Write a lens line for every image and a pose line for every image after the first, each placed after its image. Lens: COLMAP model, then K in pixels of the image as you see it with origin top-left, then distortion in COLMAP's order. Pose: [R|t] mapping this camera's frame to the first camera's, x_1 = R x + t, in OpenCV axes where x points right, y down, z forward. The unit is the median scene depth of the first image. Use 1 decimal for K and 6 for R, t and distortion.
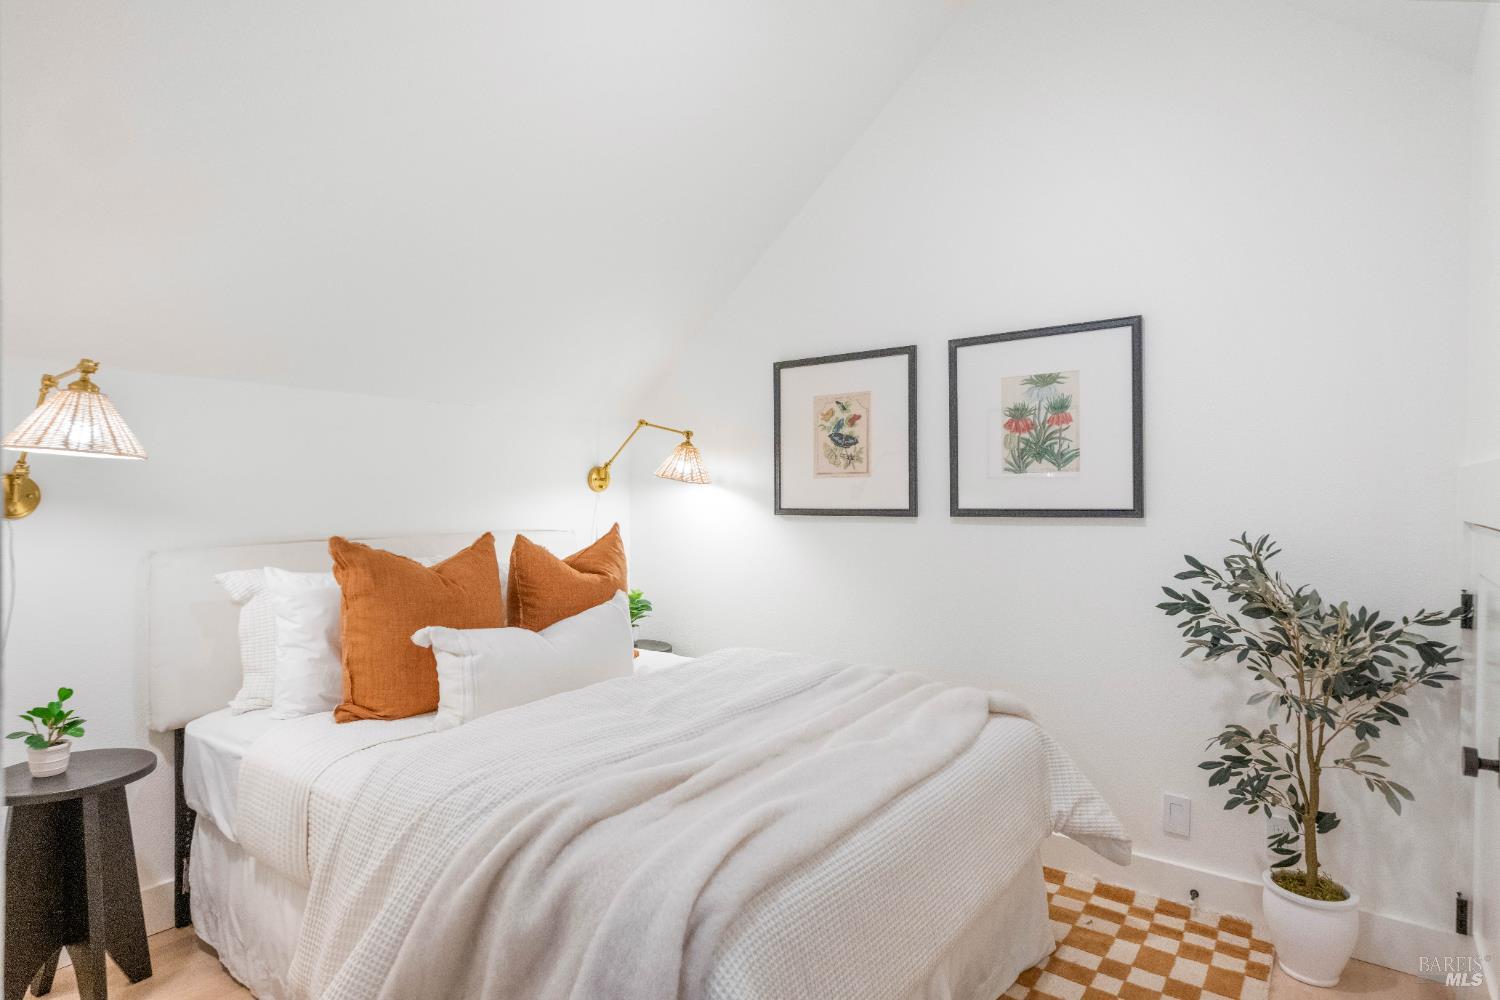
lens RADIAL K [[786.9, 0, 752.6], [0, 786.9, 496.3], [0, 0, 1]] dist [-0.000359, -0.000042]
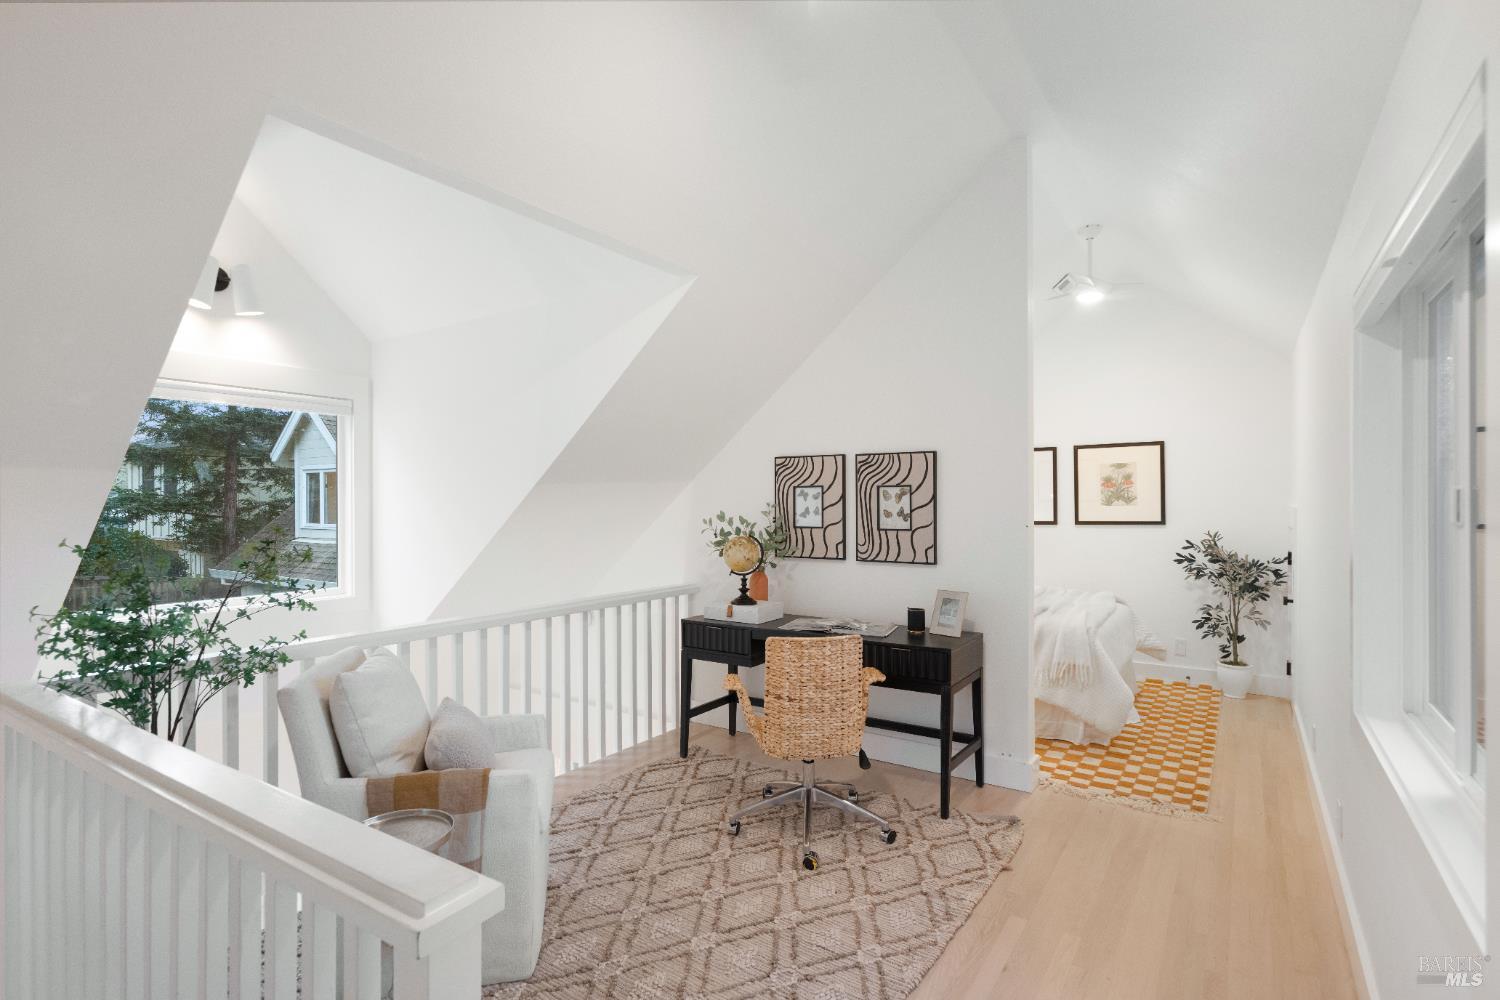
lens RADIAL K [[736.0, 0, 747.9], [0, 736.0, 503.0], [0, 0, 1]] dist [0.003195, 0.000114]
pose [[0.999058, -0.000722, 0.043388, -0.998513], [0.001046, 0.999972, -0.007456, -0.028379], [-0.043382, 0.007495, 0.999030, -1.360608]]
